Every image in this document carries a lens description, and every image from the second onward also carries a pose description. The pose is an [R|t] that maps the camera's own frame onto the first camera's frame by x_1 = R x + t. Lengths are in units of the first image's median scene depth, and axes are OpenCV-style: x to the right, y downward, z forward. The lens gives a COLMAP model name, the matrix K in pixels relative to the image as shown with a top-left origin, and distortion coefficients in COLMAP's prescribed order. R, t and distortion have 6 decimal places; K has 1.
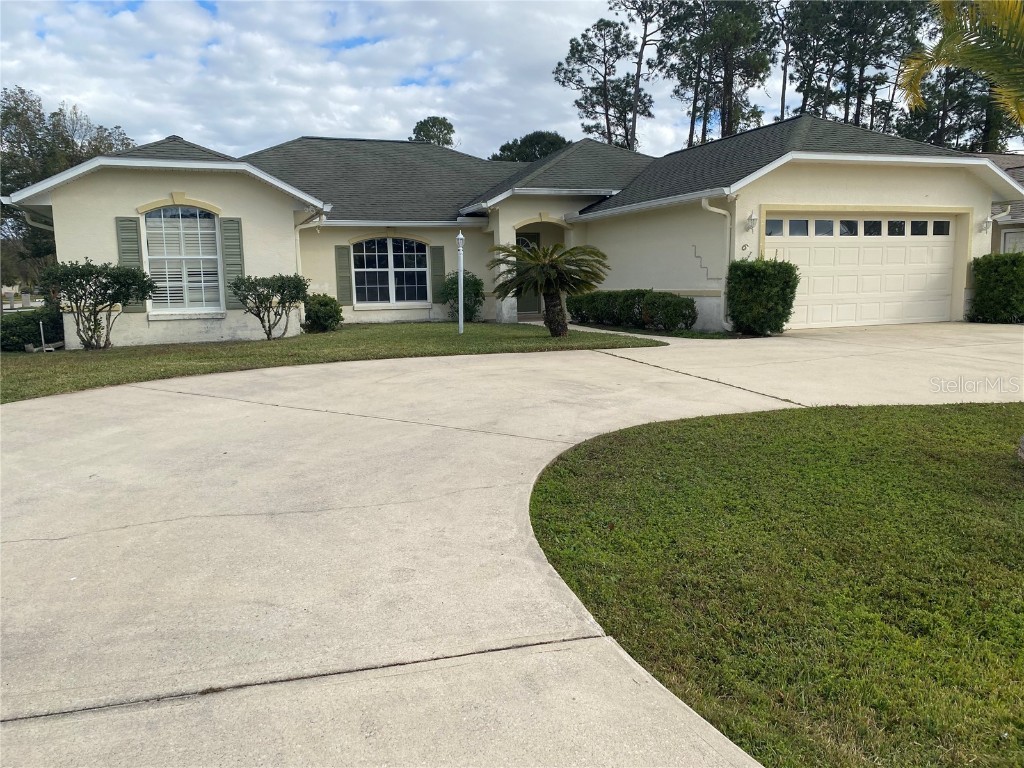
lens RADIAL K [[781.1, 0, 512.7], [0, 781.1, 382.5], [0, 0, 1]] dist [0.010518, 0.001528]
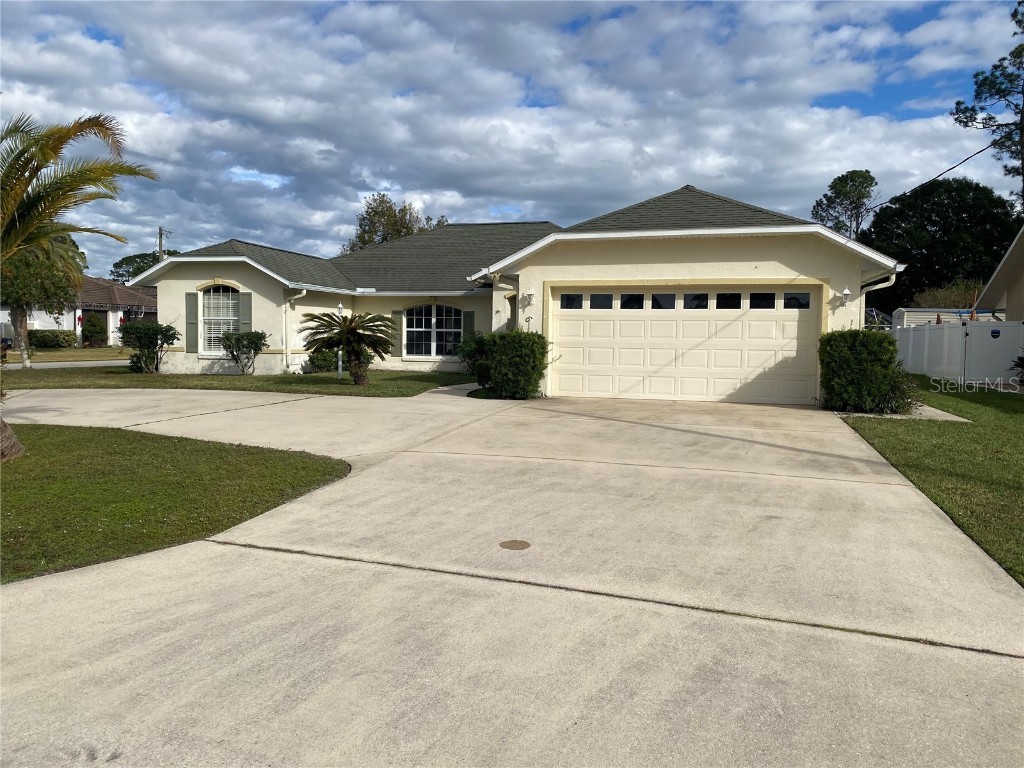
lens RADIAL K [[781.1, 0, 513.3], [0, 781.1, 384.9], [0, 0, 1]] dist [0.010518, 0.001528]
pose [[0.808625, 0.068385, -0.584336, 0.679544], [-0.107874, 0.993617, -0.032997, -0.030738], [0.578349, 0.089717, 0.810841, 0.076773]]
